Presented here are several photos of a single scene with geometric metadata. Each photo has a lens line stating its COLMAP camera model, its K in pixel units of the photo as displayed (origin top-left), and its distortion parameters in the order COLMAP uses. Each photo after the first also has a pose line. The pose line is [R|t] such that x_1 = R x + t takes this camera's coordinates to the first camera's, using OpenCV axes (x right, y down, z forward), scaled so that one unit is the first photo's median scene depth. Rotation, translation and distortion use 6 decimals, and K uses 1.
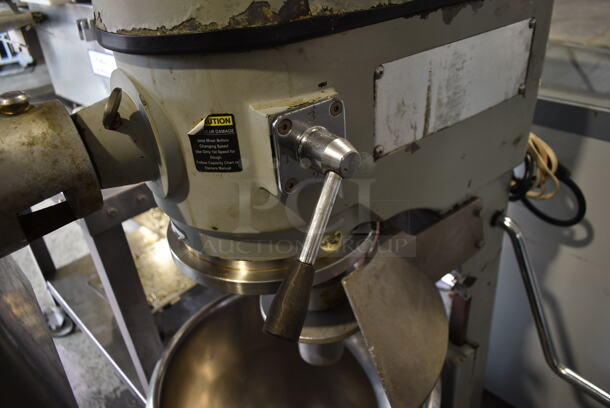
lens RADIAL K [[461.0, 0, 307.1], [0, 461.0, 201.4], [0, 0, 1]] dist [-0.012521, -0.000671]
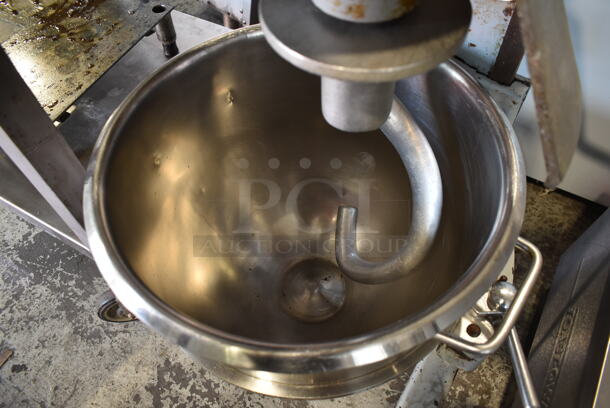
lens RADIAL K [[464.4, 0, 306.9], [0, 464.4, 204.5], [0, 0, 1]] dist [-0.010137, -0.002906]
pose [[0.964533, -0.193163, 0.179900, -0.293641], [0.104095, 0.904652, 0.413242, 0.289395], [-0.242570, -0.379859, 0.892674, 0.678286]]
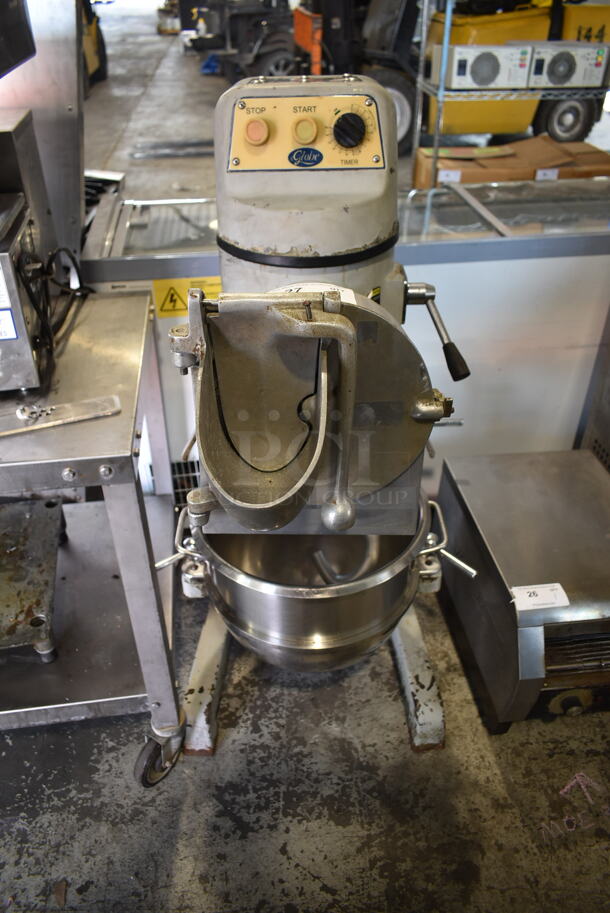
lens RADIAL K [[696.7, 0, 302.1], [0, 696.7, 455.3], [0, 0, 1]] dist [-0.010589, -0.000619]
pose [[0.602949, -0.411887, 0.683229, -2.272799], [0.388520, 0.899594, 0.199455, -0.240192], [-0.696782, 0.145188, 0.702436, -0.525799]]
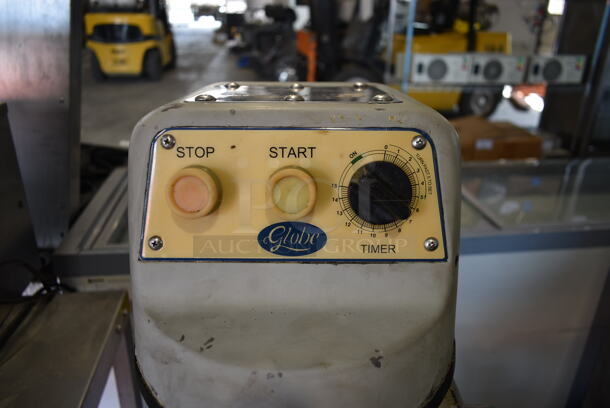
lens RADIAL K [[460.3, 0, 305.0], [0, 460.3, 204.0], [0, 0, 1]] dist [-0.008940, -0.004512]
pose [[0.599438, -0.243996, 0.762326, -0.862281], [0.368490, 0.929599, 0.007781, -0.711503], [-0.710556, 0.276246, 0.647147, 0.399766]]
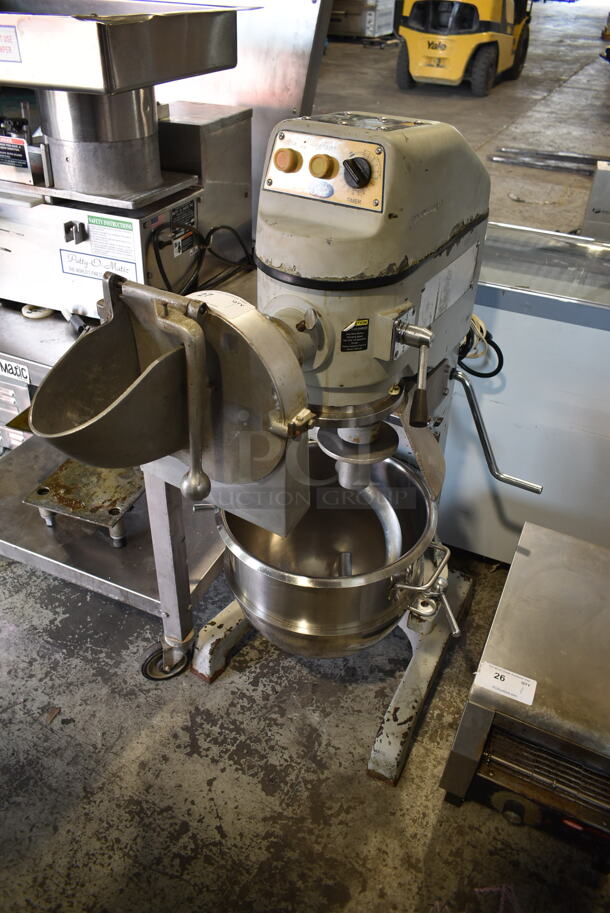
lens RADIAL K [[700.7, 0, 300.7], [0, 700.7, 453.7], [0, 0, 1]] dist [-0.014615, 0.002401]
pose [[0.932502, -0.131930, 0.336207, -1.367688], [0.107420, 0.990079, 0.090576, 0.062578], [-0.344821, -0.048347, 0.937423, -1.511762]]
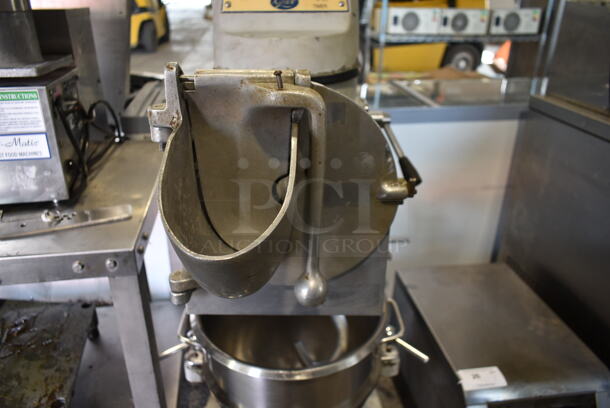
lens RADIAL K [[462.2, 0, 306.5], [0, 462.2, 203.8], [0, 0, 1]] dist [-0.009364, 0.003803]
pose [[0.582654, -0.282456, 0.762058, -1.908542], [0.383765, 0.922163, 0.048379, 0.038249], [-0.716407, 0.264263, 0.645699, -0.128073]]
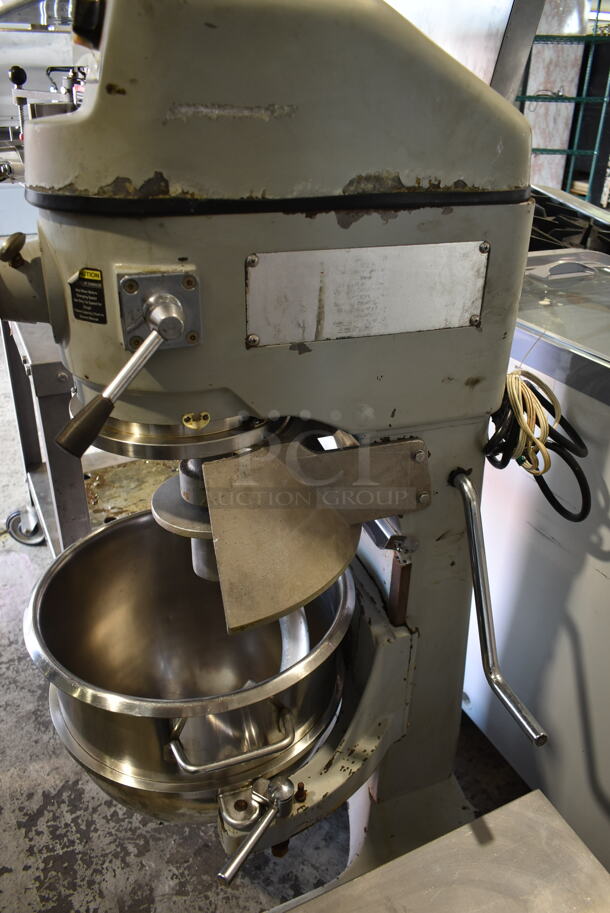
lens RADIAL K [[695.1, 0, 303.4], [0, 695.1, 460.0], [0, 0, 1]] dist [-0.010137, -0.002906]
pose [[0.944362, 0.231261, -0.233875, 0.784720], [-0.240358, 0.970625, -0.010762, 0.158306], [0.224516, 0.066377, 0.972207, -0.510513]]
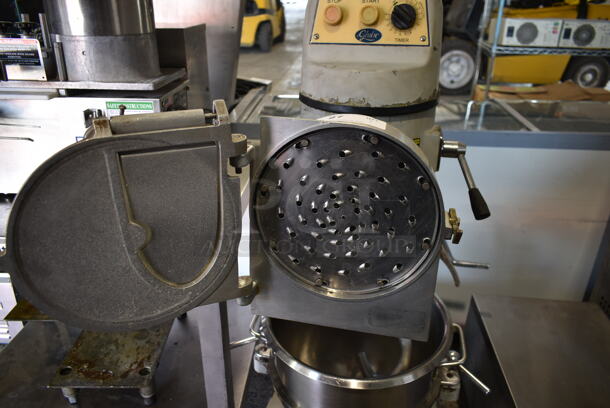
lens RADIAL K [[465.5, 0, 307.4], [0, 465.5, 203.8], [0, 0, 1]] dist [-0.010589, -0.000619]
pose [[0.752134, -0.214106, 0.623260, -1.912924], [0.292287, 0.956022, -0.024306, 0.008381], [-0.590646, 0.200452, 0.781637, -0.343319]]
